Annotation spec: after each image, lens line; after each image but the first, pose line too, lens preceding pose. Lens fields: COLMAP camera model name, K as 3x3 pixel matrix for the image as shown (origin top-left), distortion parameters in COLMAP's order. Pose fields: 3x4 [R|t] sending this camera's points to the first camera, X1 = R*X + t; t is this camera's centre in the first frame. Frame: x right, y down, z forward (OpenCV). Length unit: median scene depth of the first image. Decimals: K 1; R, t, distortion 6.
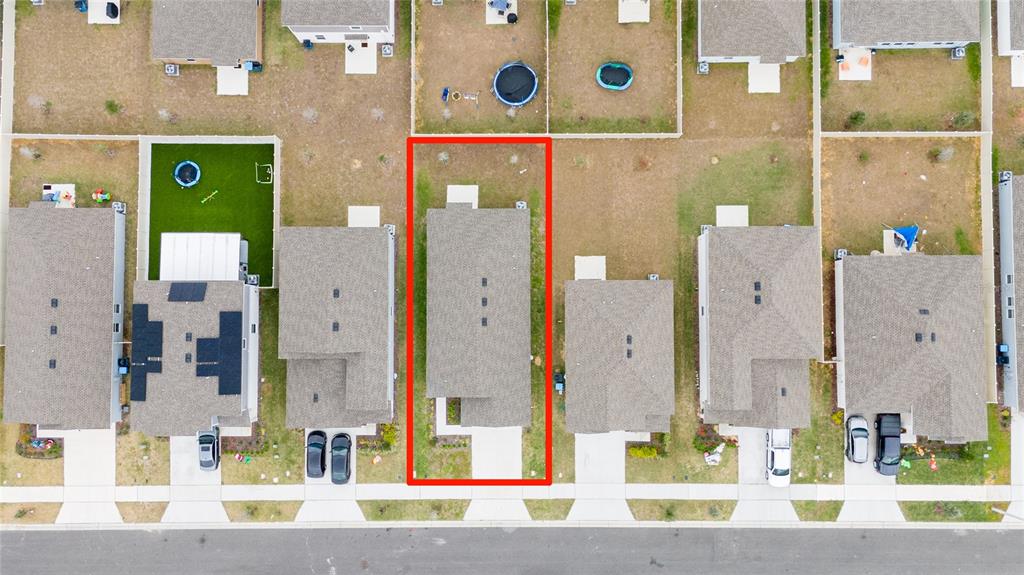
lens RADIAL K [[754.1, 0, 512.0], [0, 754.1, 287.5], [0, 0, 1]] dist [0.059383, -0.057702]
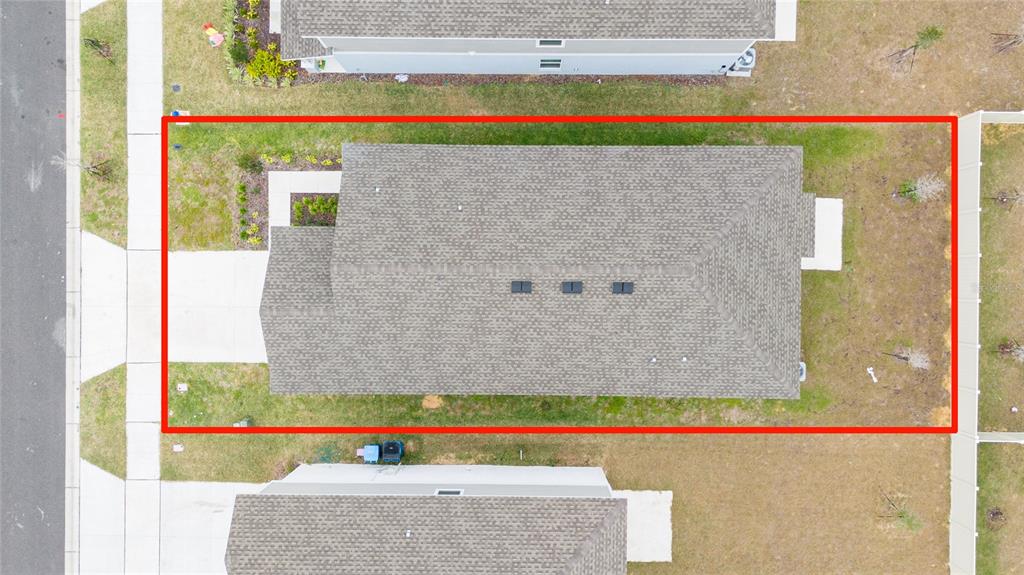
lens RADIAL K [[754.1, 0, 512.0], [0, 754.1, 287.5], [0, 0, 1]] dist [0.059383, -0.057702]
pose [[-0.011182, 0.999928, 0.004378, -0.035300], [-0.997955, -0.011436, 0.062889, 0.023944], [0.062935, -0.003666, 0.998011, 0.564810]]
